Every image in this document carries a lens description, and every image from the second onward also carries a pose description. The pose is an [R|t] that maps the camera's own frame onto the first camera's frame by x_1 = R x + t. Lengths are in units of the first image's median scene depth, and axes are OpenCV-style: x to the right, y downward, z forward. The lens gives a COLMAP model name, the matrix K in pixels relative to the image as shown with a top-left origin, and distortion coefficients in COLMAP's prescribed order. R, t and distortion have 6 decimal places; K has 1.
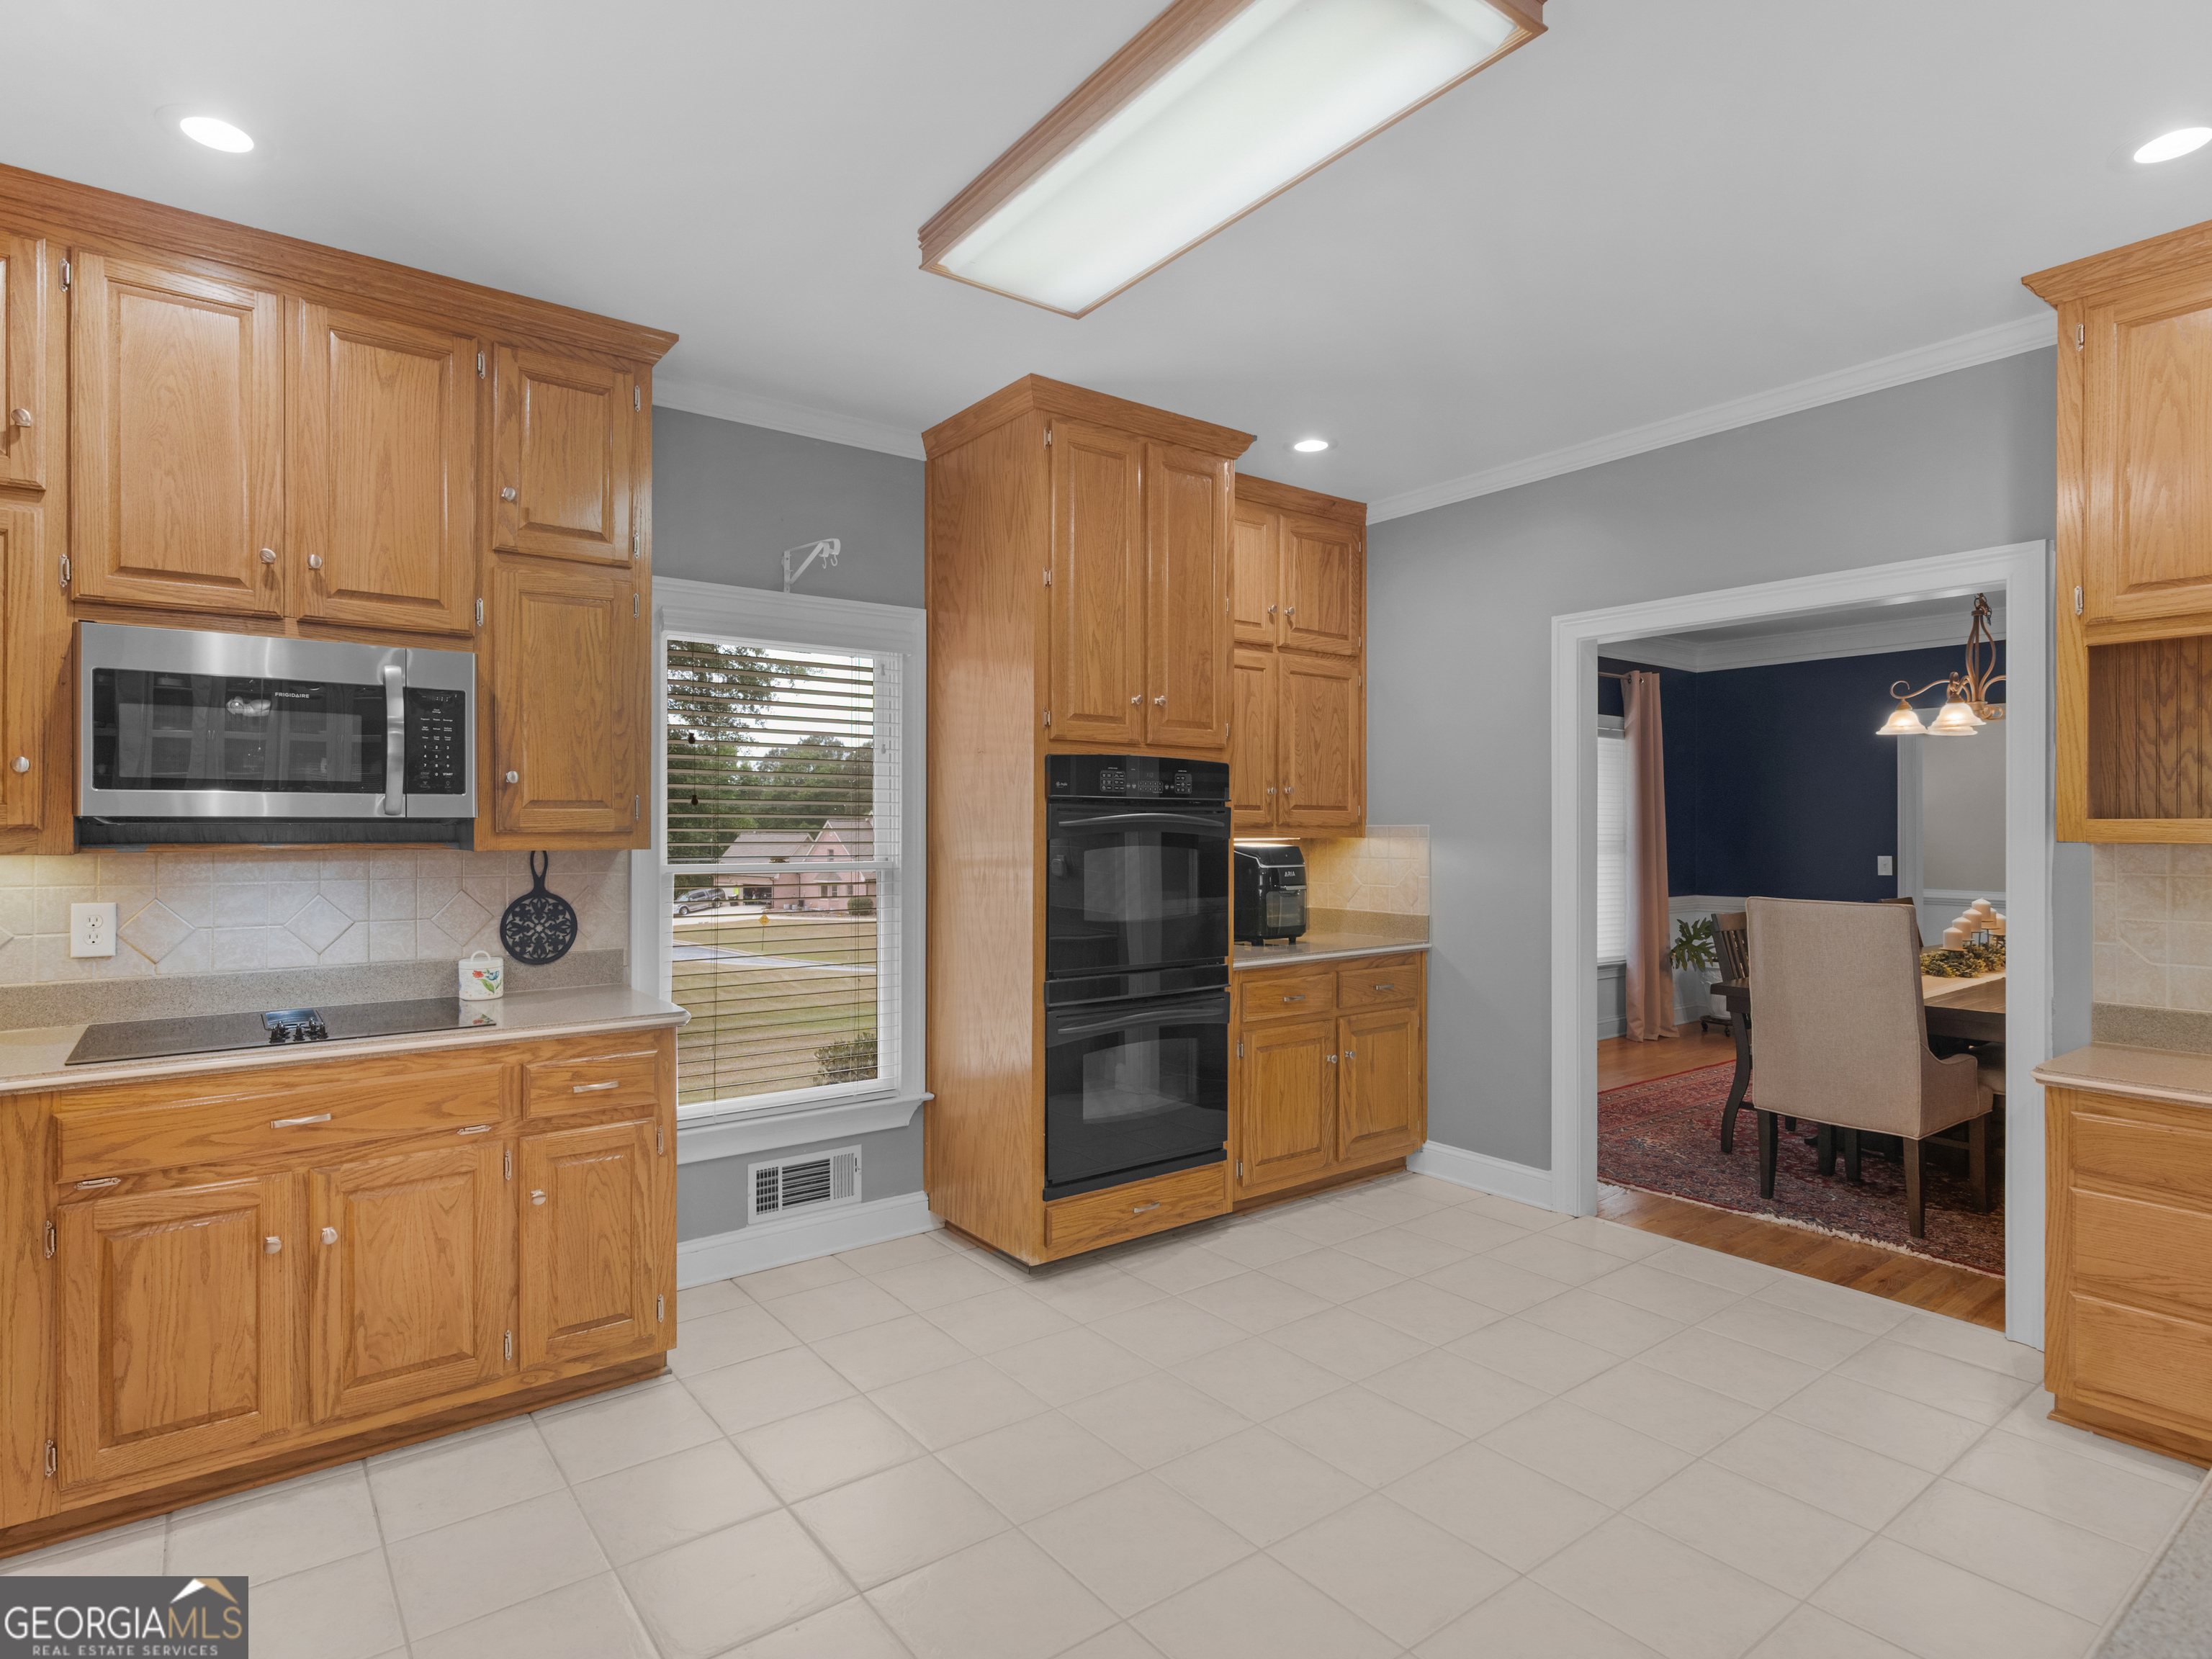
lens RADIAL K [[1159.2, 0, 1045.6], [0, 1159.2, 826.7], [0, 0, 1]] dist [0.000104, 0.003050]
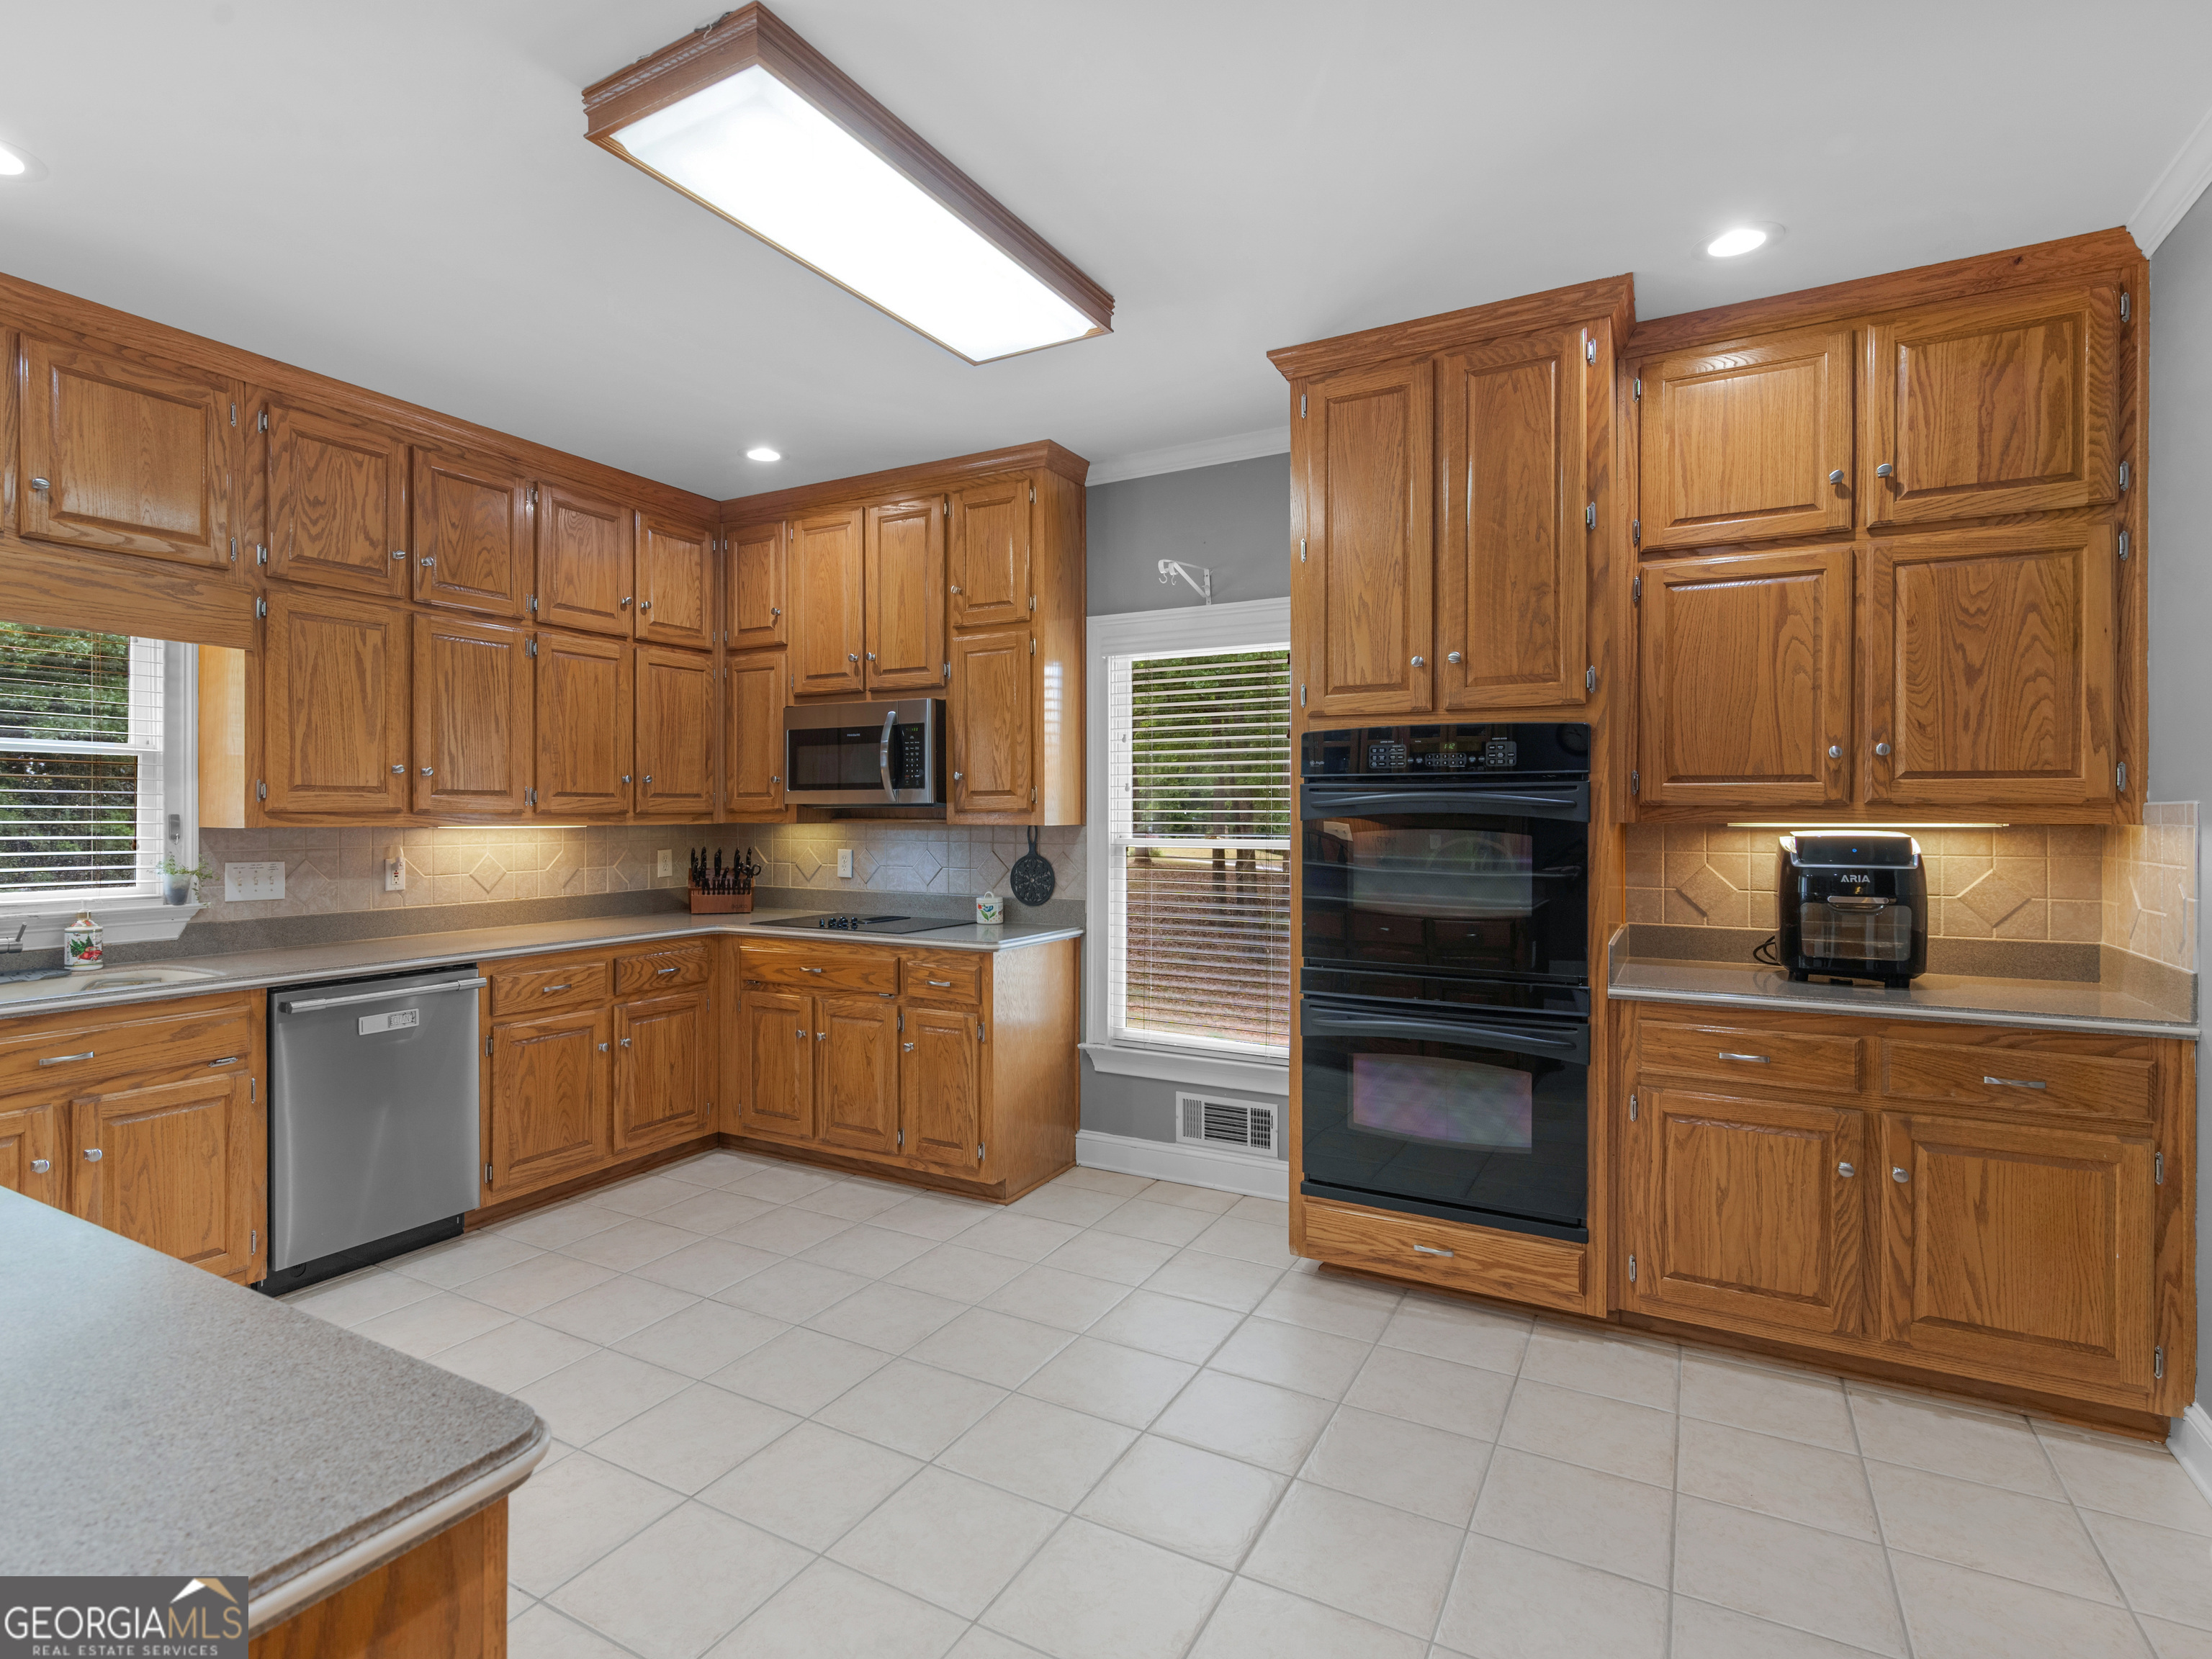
lens RADIAL K [[1125.4, 0, 1084.8], [0, 1125.4, 812.2], [0, 0, 1]] dist [-0.003275, 0.002639]
pose [[0.415080, -0.000502, -0.909785, 0.885205], [0.001802, 0.999998, 0.000271, 0.003901], [0.909783, -0.001752, 0.415080, 0.504385]]
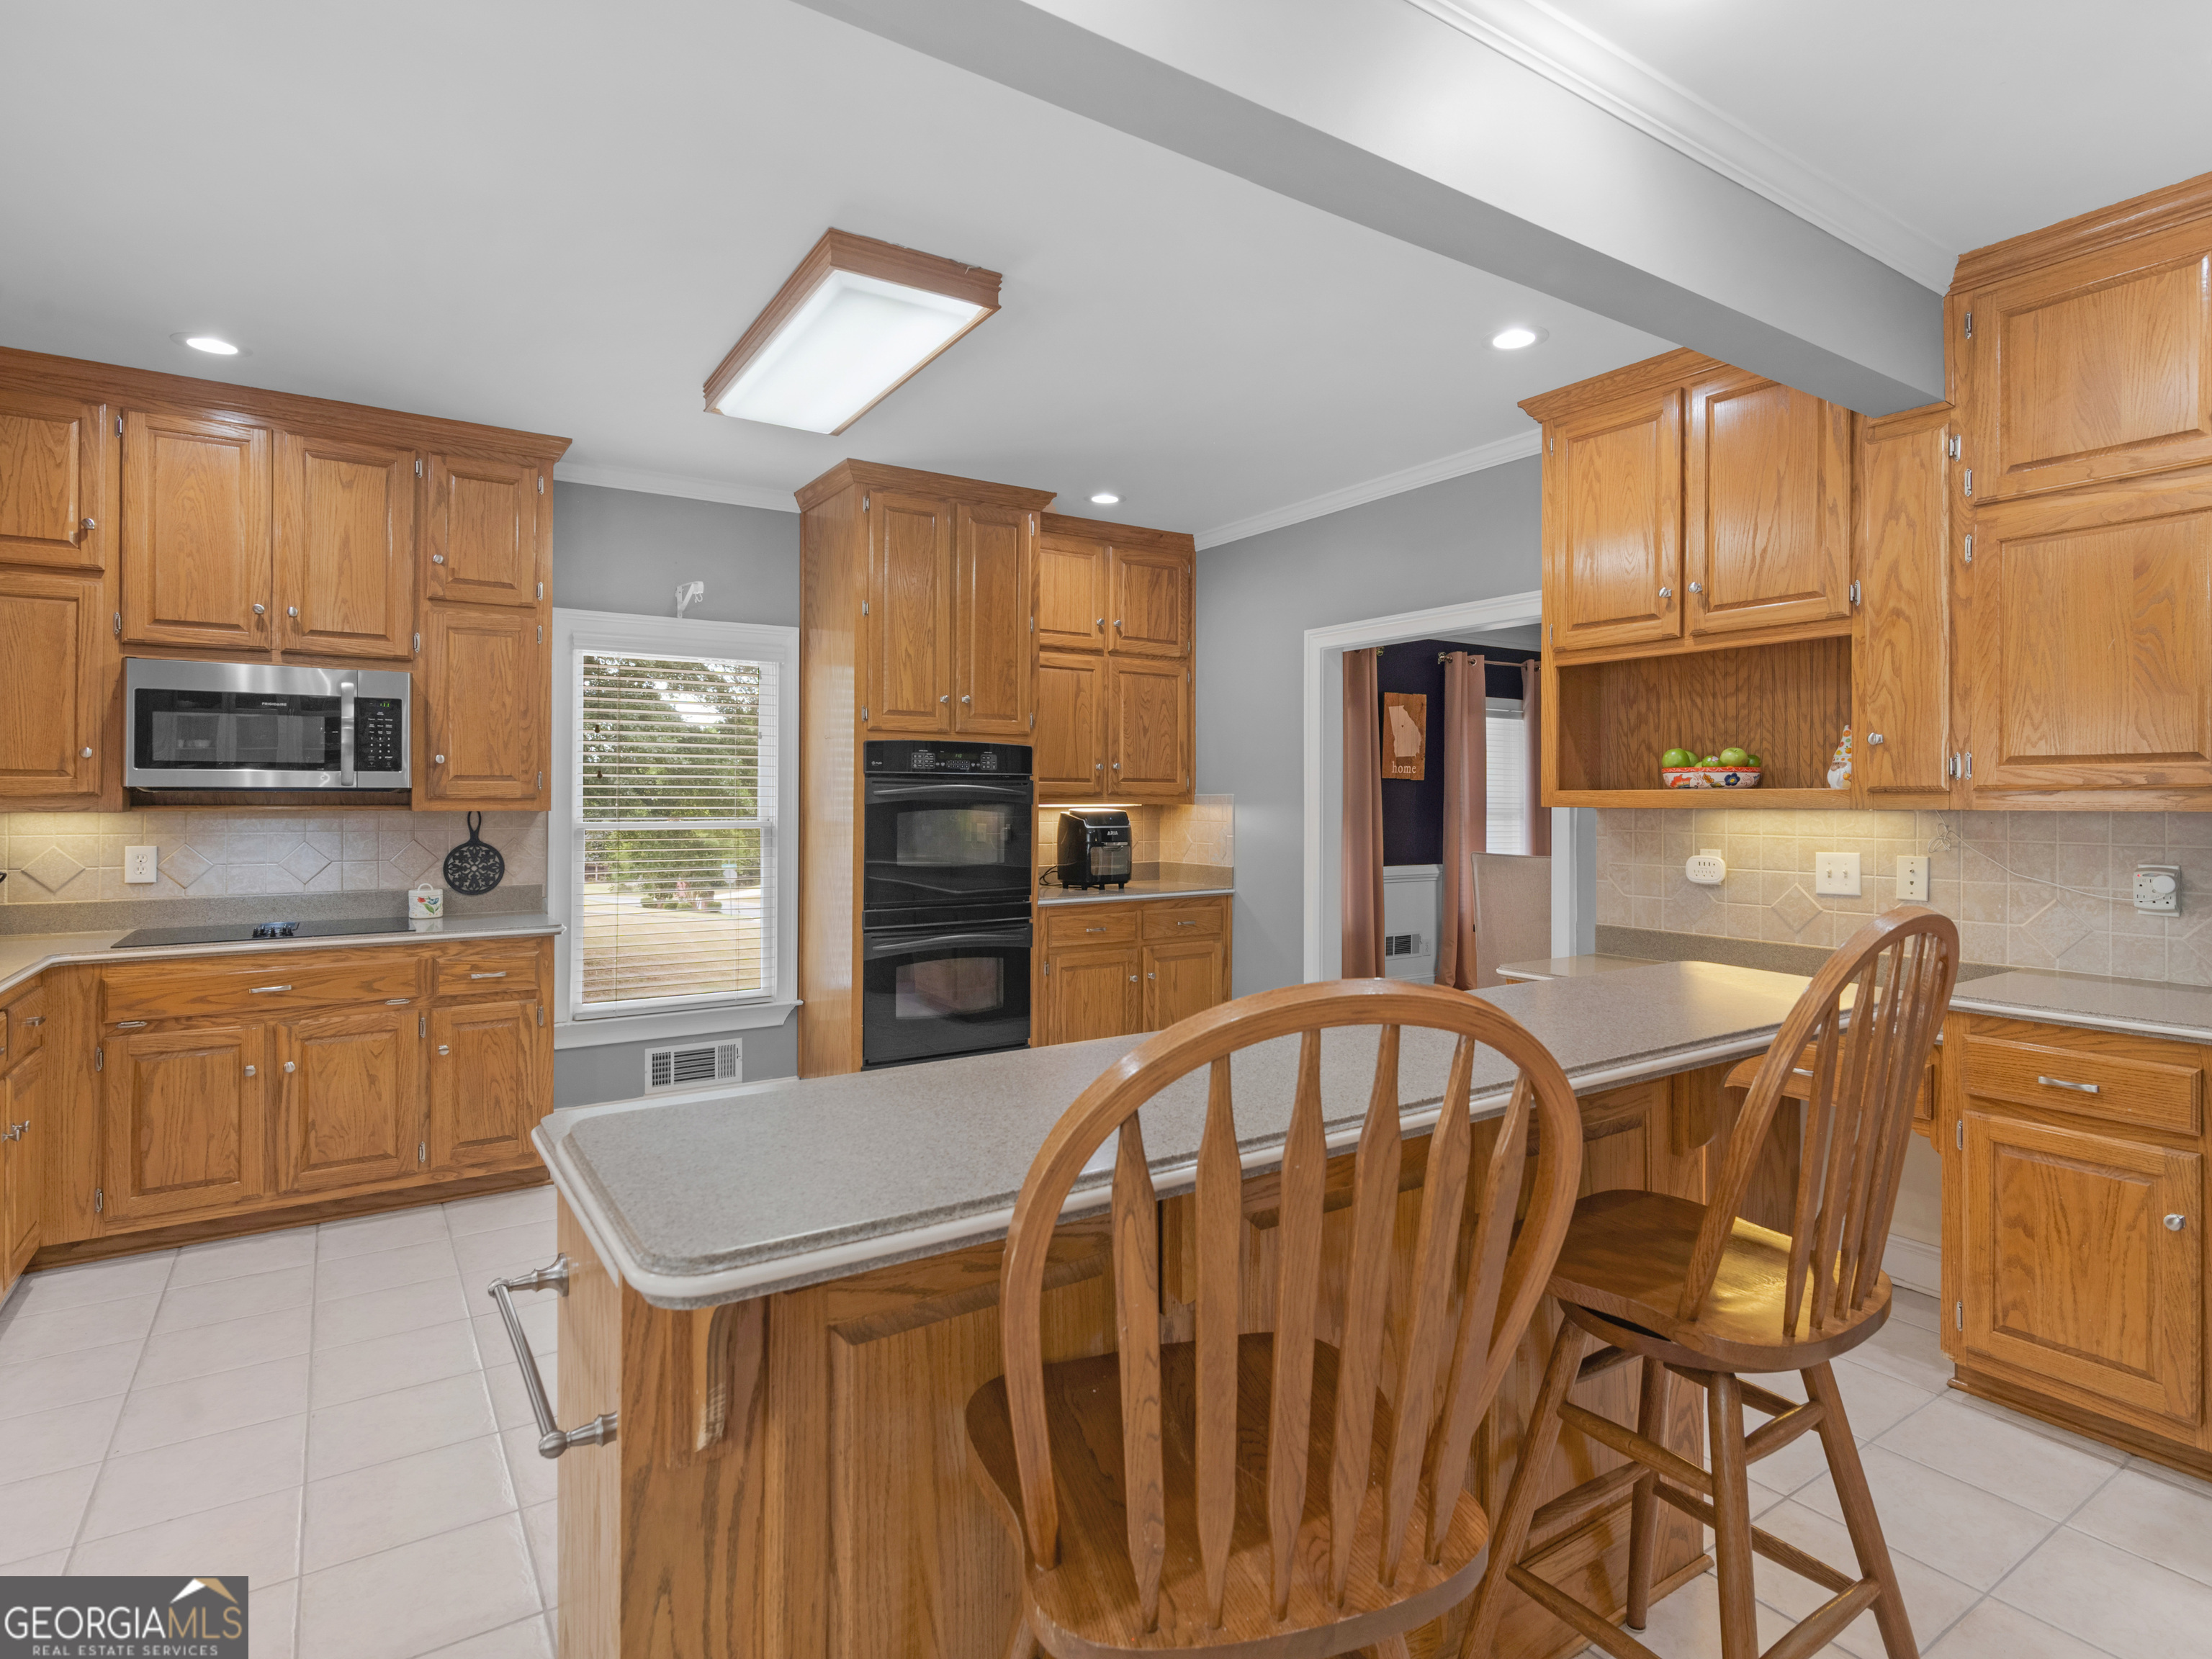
lens RADIAL K [[1159.2, 0, 1155.3], [0, 1159.2, 791.2], [0, 0, 1]] dist [0.000104, 0.003050]
pose [[0.999869, 0.001553, -0.016109, 0.405578], [-0.001621, 0.999990, -0.004264, 0.000957], [0.016102, 0.004289, 0.999861, -0.372592]]
